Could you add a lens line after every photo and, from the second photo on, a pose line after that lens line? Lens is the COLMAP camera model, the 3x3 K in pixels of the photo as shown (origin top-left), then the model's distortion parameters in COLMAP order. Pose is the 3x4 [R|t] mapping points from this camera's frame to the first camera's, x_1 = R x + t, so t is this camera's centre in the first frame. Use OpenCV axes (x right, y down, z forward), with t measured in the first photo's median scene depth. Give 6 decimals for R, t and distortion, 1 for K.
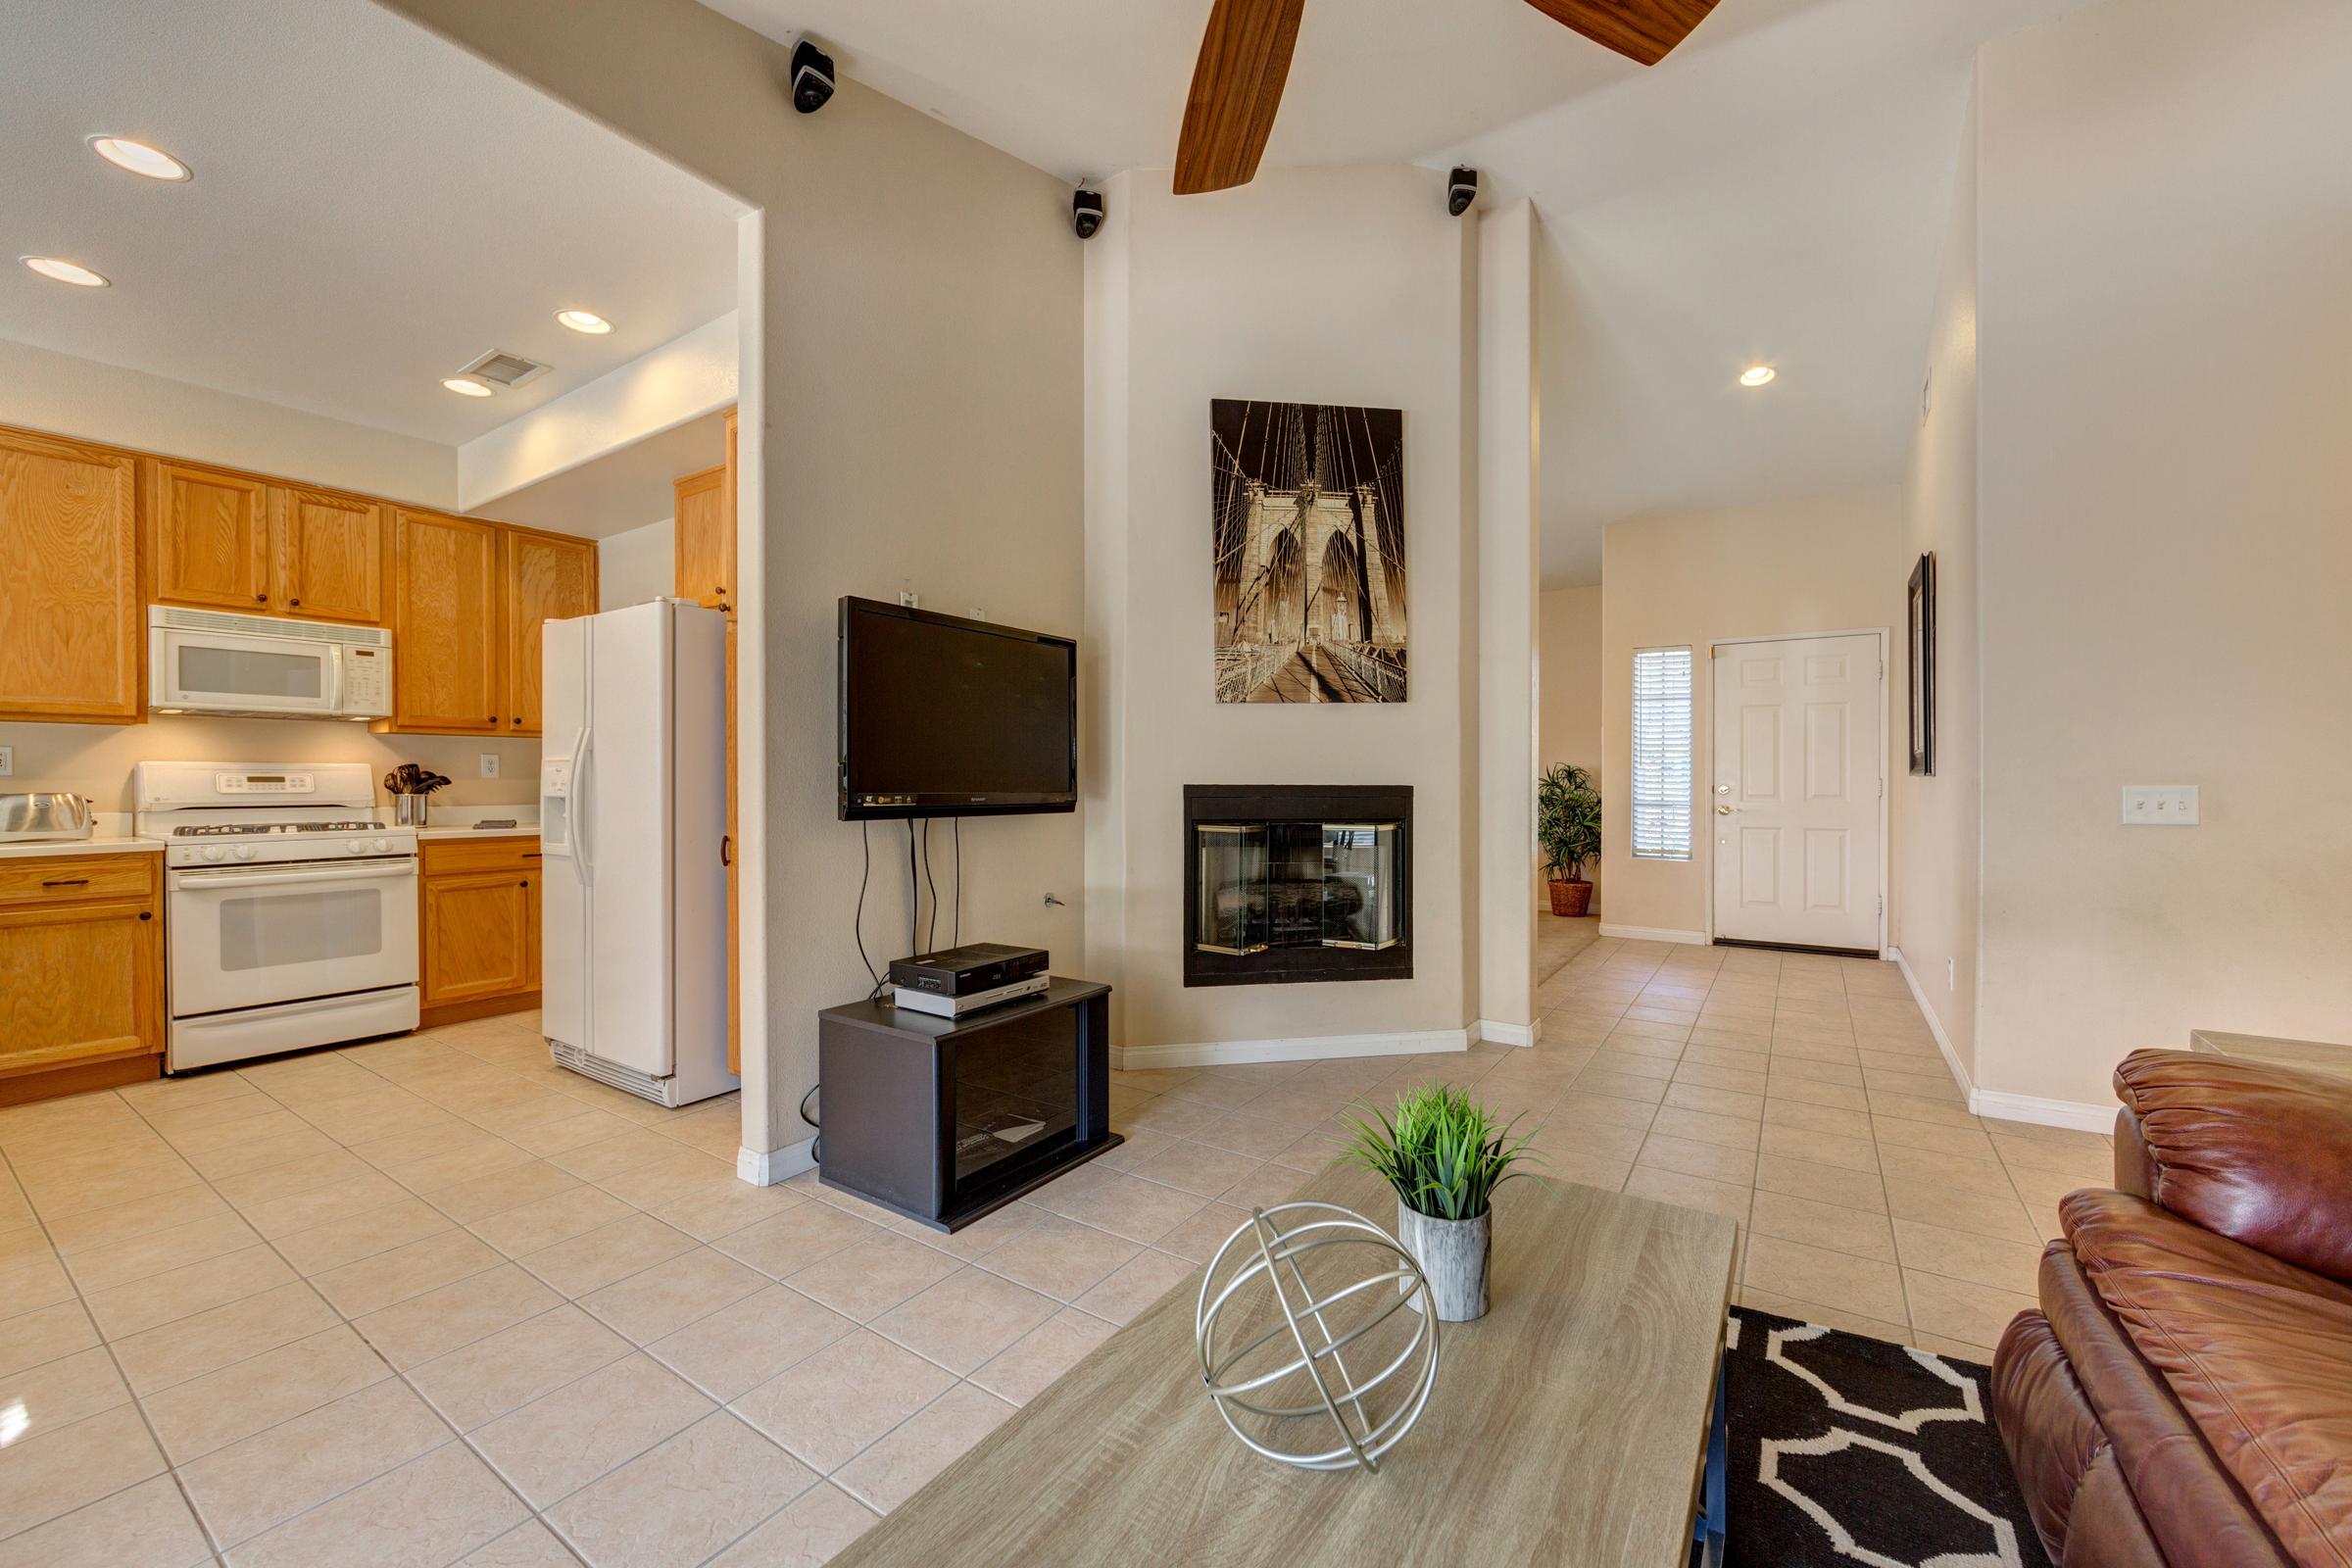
lens RADIAL K [[930.0, 0, 1174.7], [0, 930.0, 788.3], [0, 0, 1]] dist [-0.012544, 0.000696]
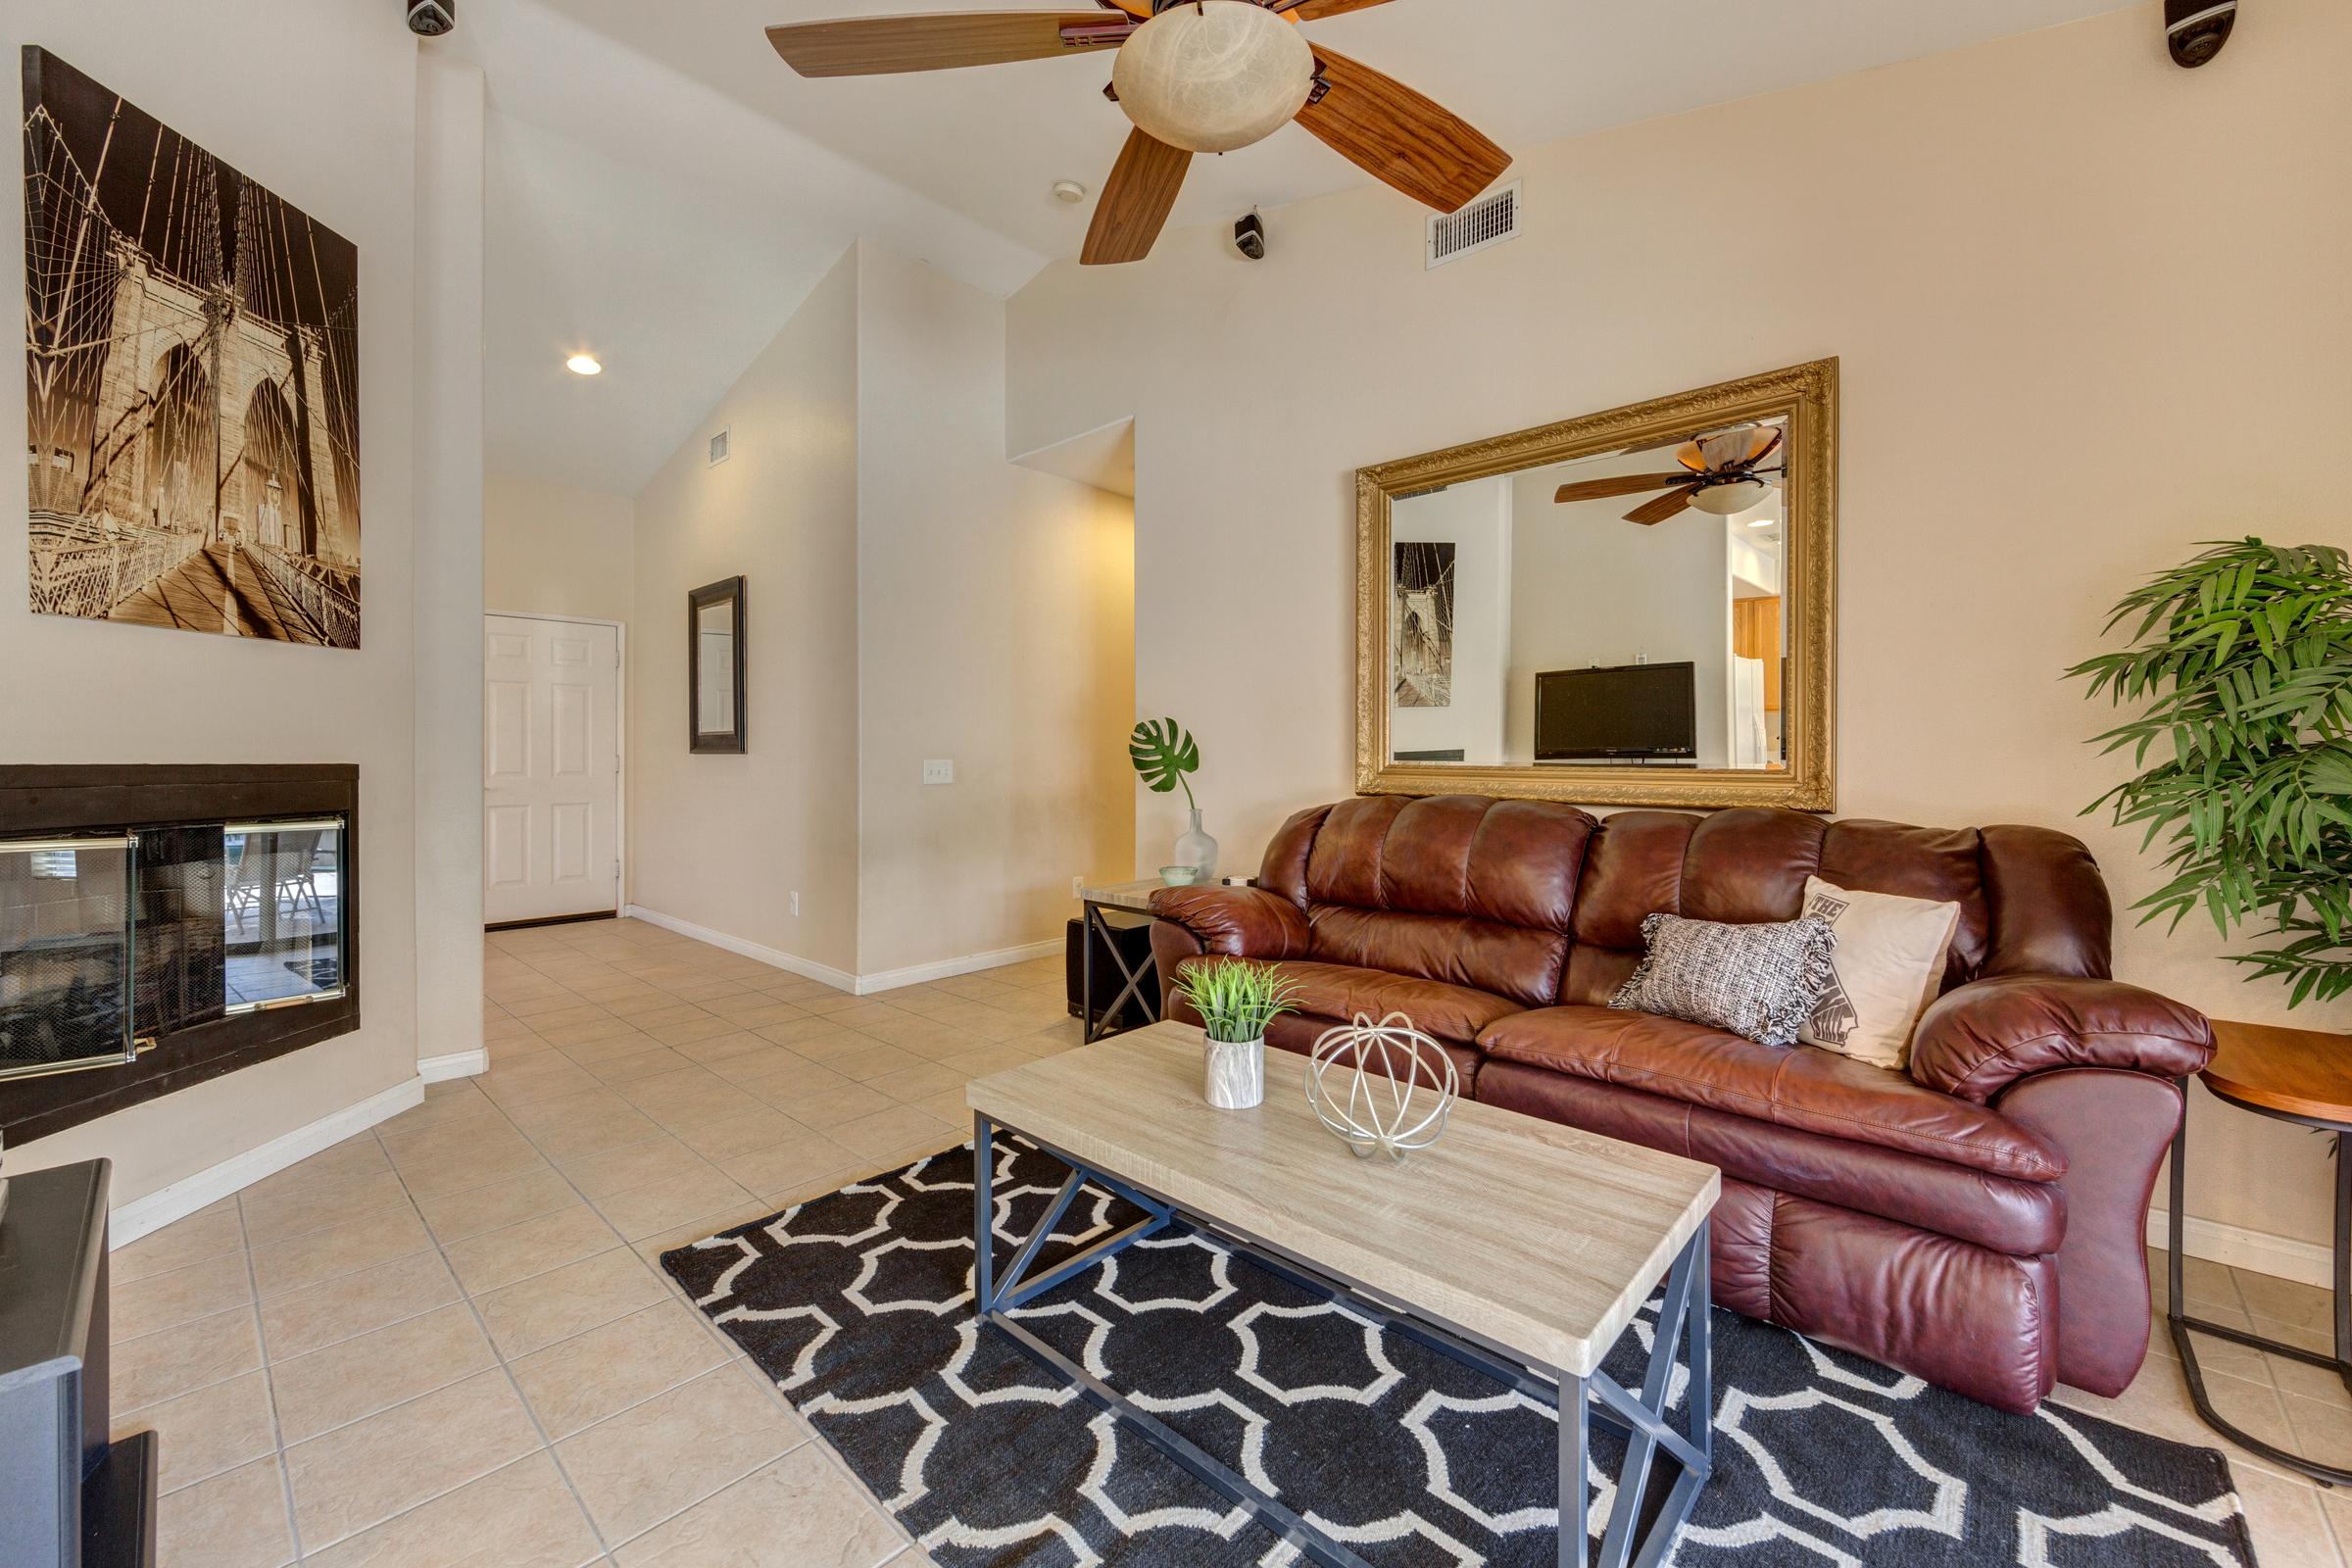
lens RADIAL K [[930.0, 0, 1183.0], [0, 930.0, 751.9], [0, 0, 1]] dist [-0.012544, 0.000696]
pose [[0.132648, 0.005109, 0.991150, -0.384429], [0.009593, 0.999933, -0.006438, -0.001733], [-0.991117, 0.010362, 0.132591, 0.272343]]
